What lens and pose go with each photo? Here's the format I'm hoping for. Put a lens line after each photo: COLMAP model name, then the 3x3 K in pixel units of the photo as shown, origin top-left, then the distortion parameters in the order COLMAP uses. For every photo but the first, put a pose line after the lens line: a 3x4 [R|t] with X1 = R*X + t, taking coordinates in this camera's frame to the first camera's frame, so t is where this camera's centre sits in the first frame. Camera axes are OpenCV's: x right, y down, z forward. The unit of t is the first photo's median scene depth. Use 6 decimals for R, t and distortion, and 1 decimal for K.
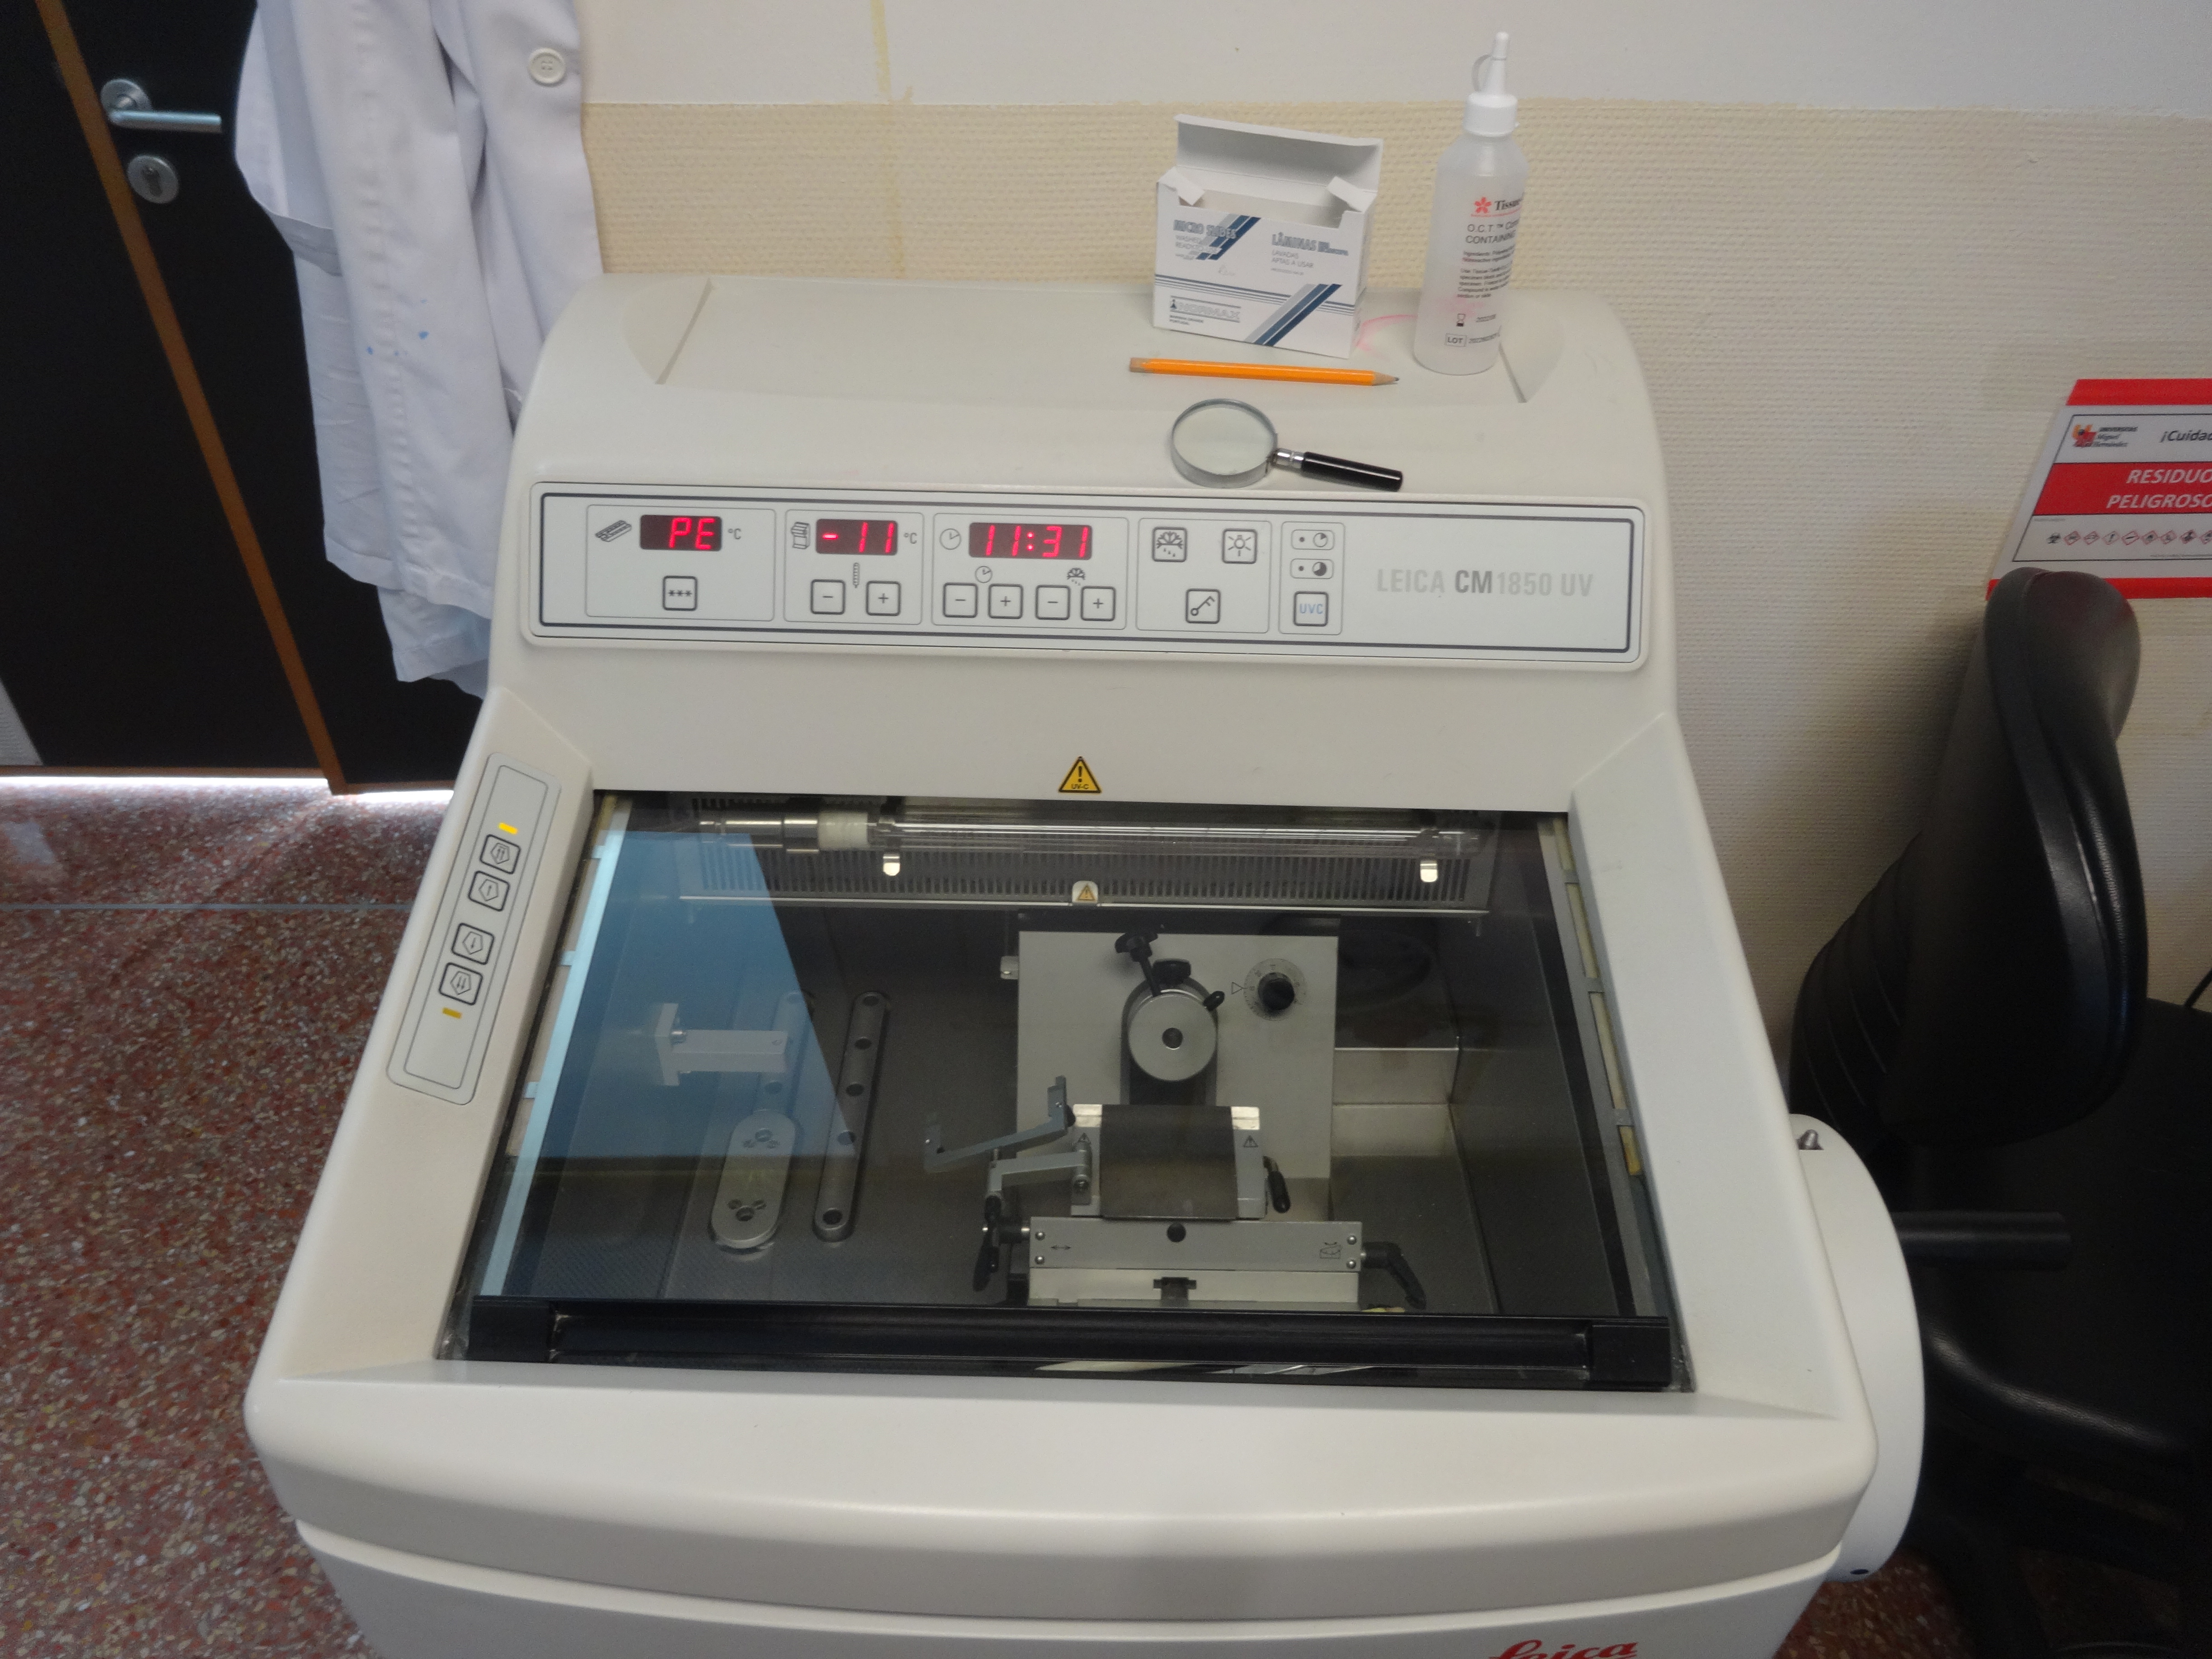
lens RADIAL K [[1631.3, 0, 1106.0], [0, 1631.3, 829.5], [0, 0, 1]] dist [-0.002442, -0.000109]
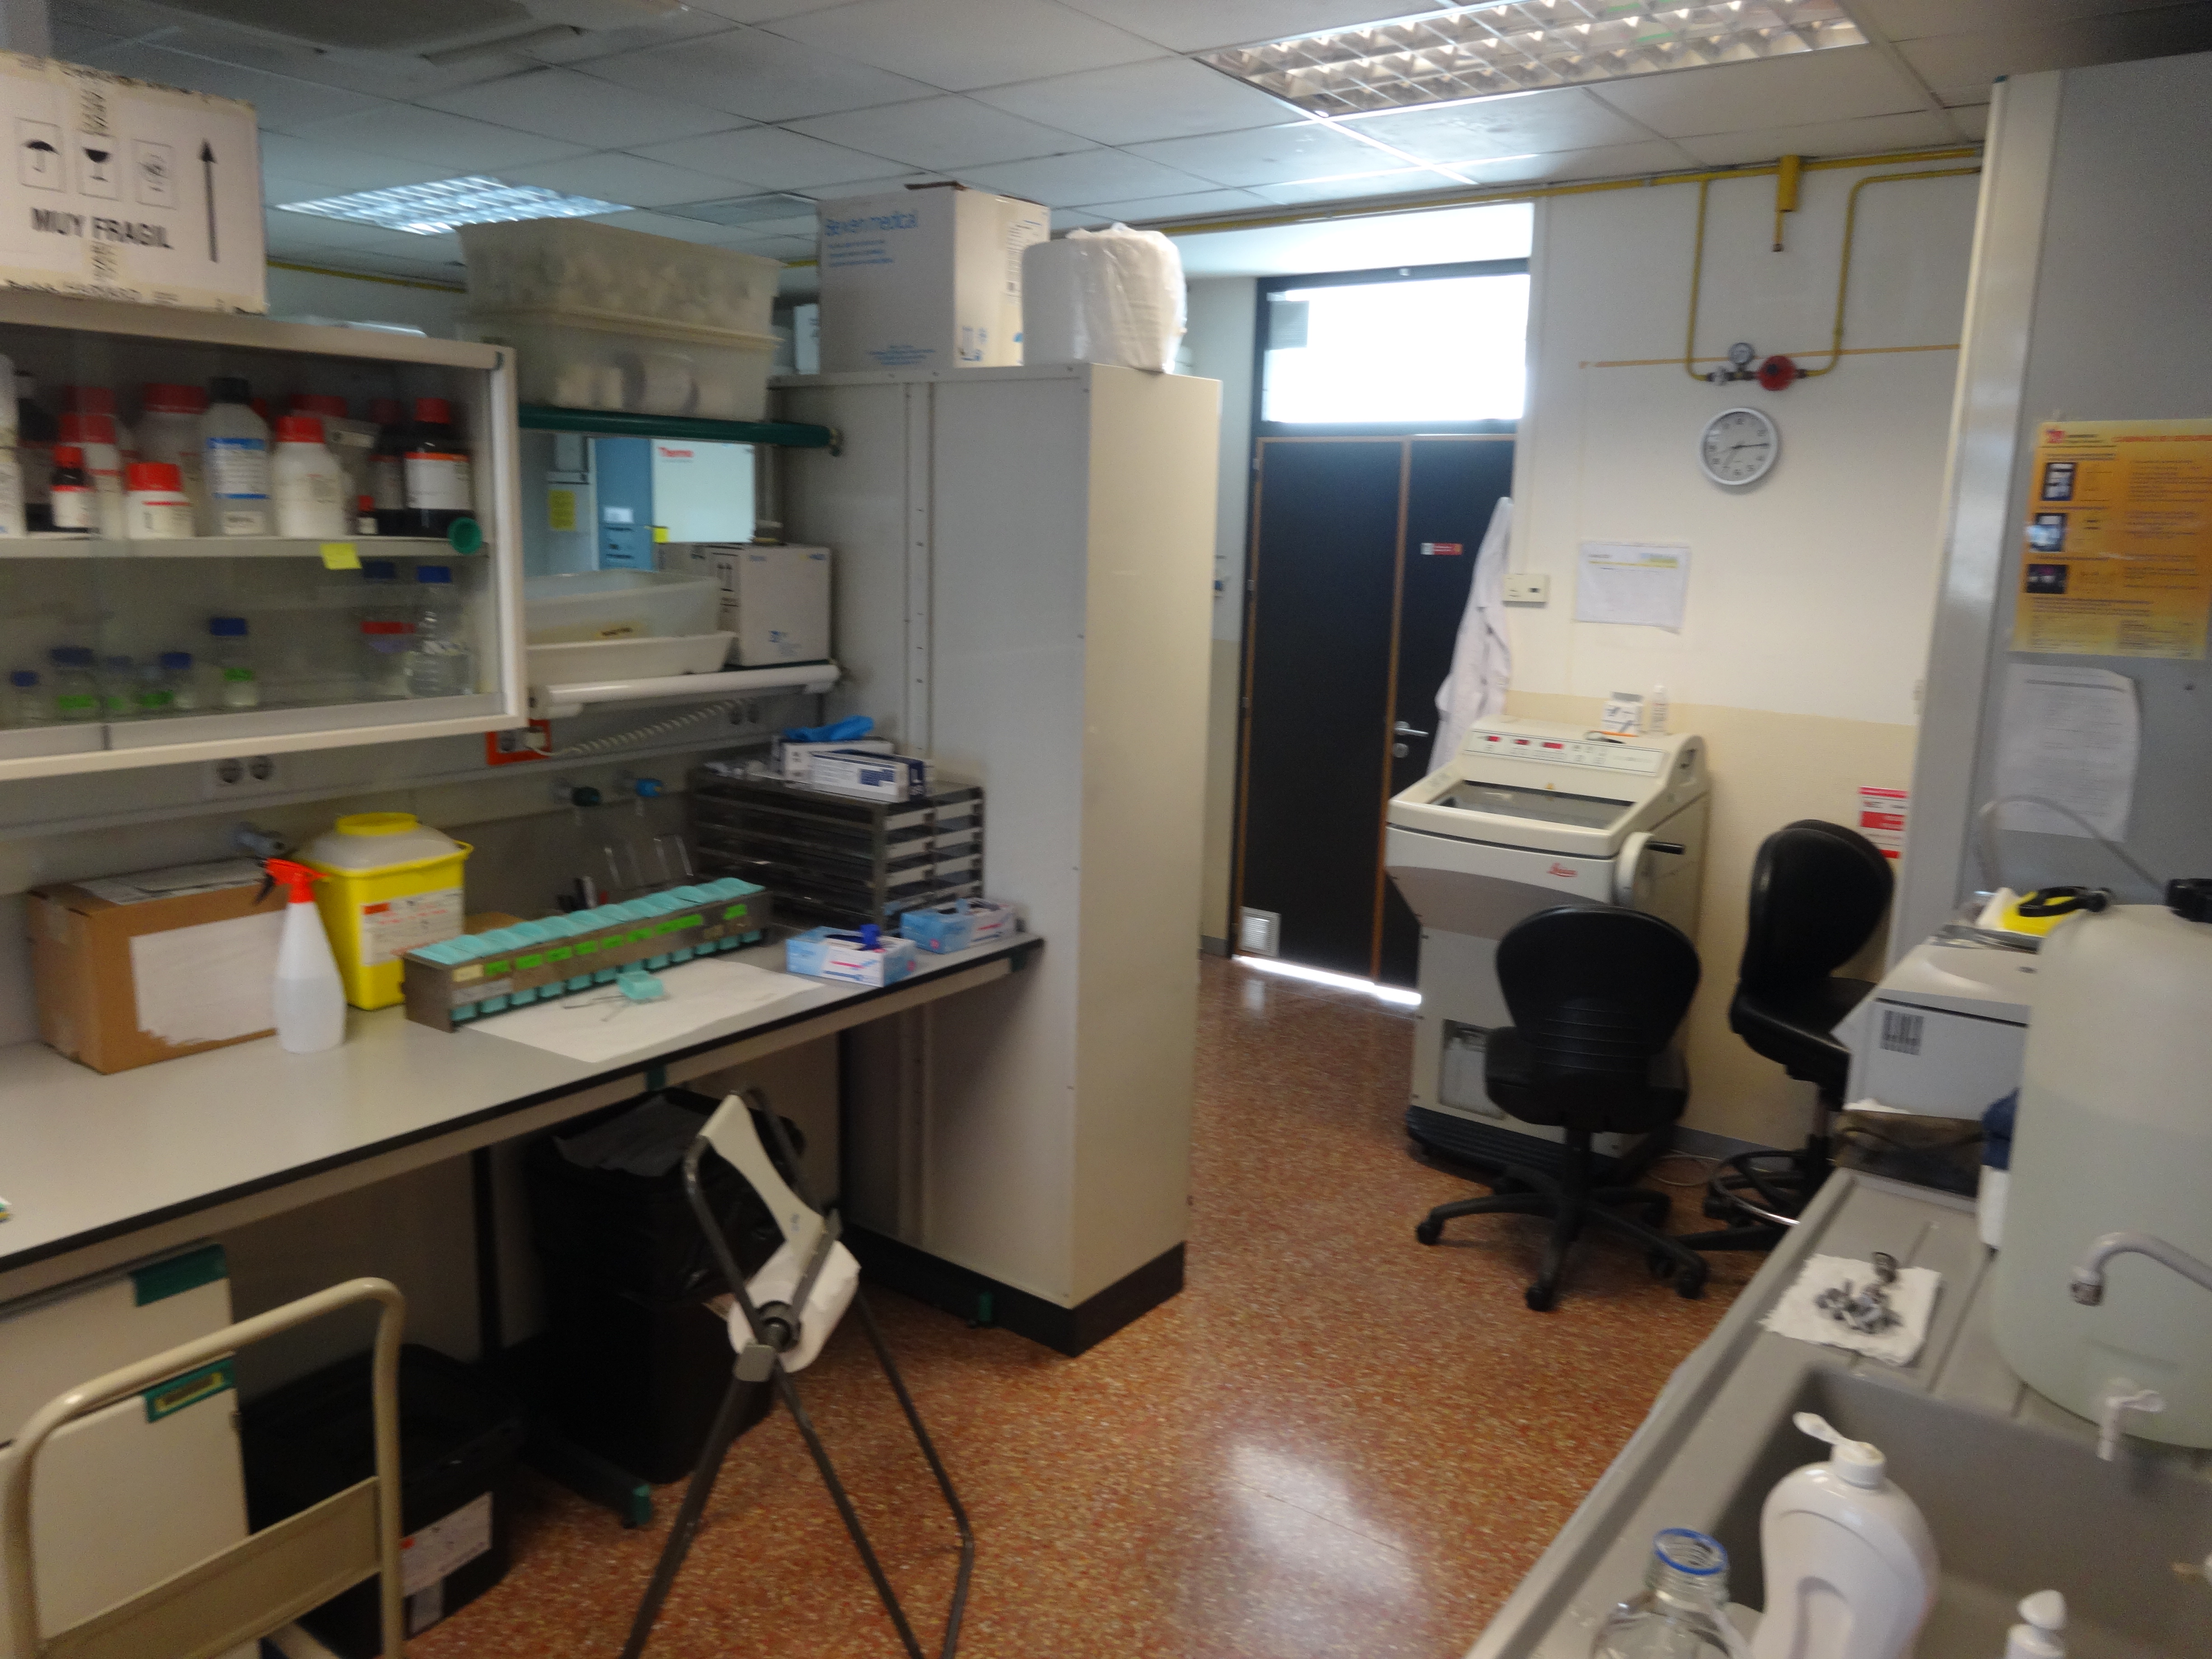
lens RADIAL K [[1631.3, 0, 1106.0], [0, 1631.3, 829.5], [0, 0, 1]] dist [-0.002442, -0.000109]
pose [[0.800506, 0.118932, -0.587405, 1.859655], [-0.394919, 0.841911, -0.367728, 2.474418], [0.450809, 0.526346, 0.720924, -3.234236]]
